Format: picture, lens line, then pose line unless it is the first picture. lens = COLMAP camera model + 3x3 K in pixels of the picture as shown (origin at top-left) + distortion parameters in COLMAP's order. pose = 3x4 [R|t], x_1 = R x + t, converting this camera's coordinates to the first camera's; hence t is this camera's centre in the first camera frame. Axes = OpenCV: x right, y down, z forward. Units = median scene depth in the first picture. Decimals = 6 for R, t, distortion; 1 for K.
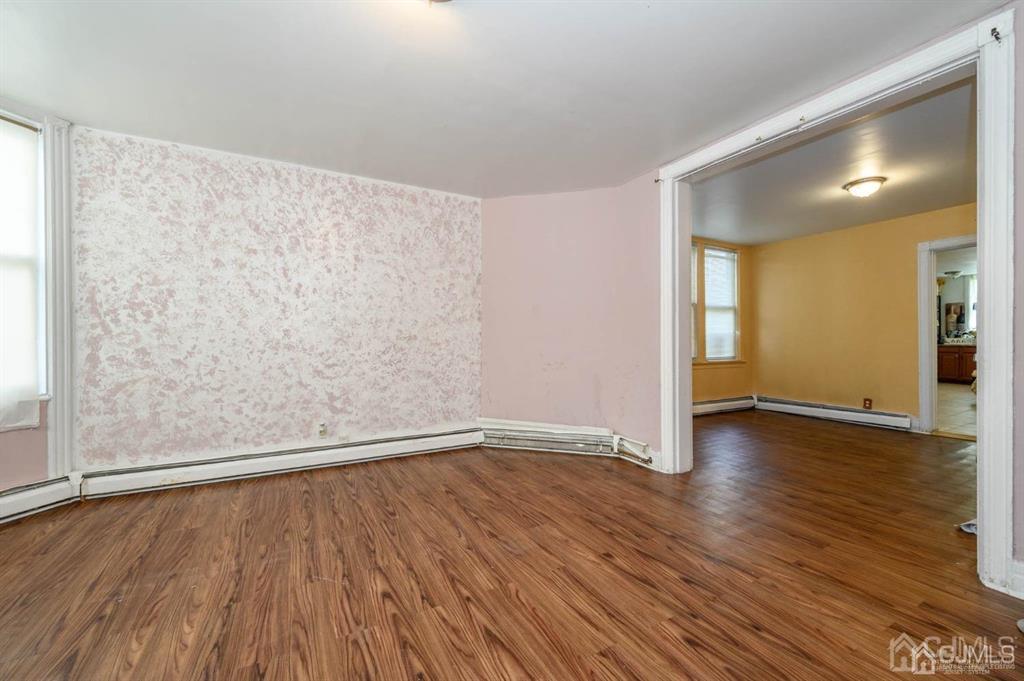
lens RADIAL K [[448.4, 0, 512.0], [0, 448.4, 340.5], [0, 0, 1]] dist [-0.035461, 0.000009]
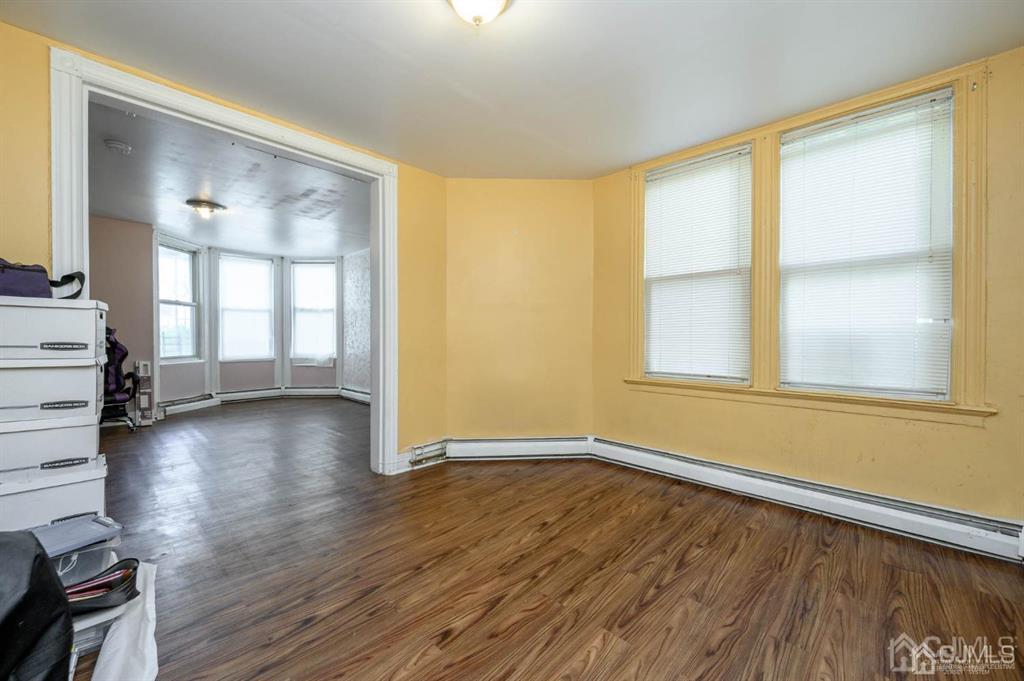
lens RADIAL K [[391.6, 0, 512.0], [0, 391.6, 340.5], [0, 0, 1]] dist [-0.000410, 0.000046]
pose [[0.273273, 0.012033, -0.961861, 0.724452], [-0.003768, 0.999927, 0.011439, -0.005302], [0.961929, 0.000499, 0.273299, 0.602318]]
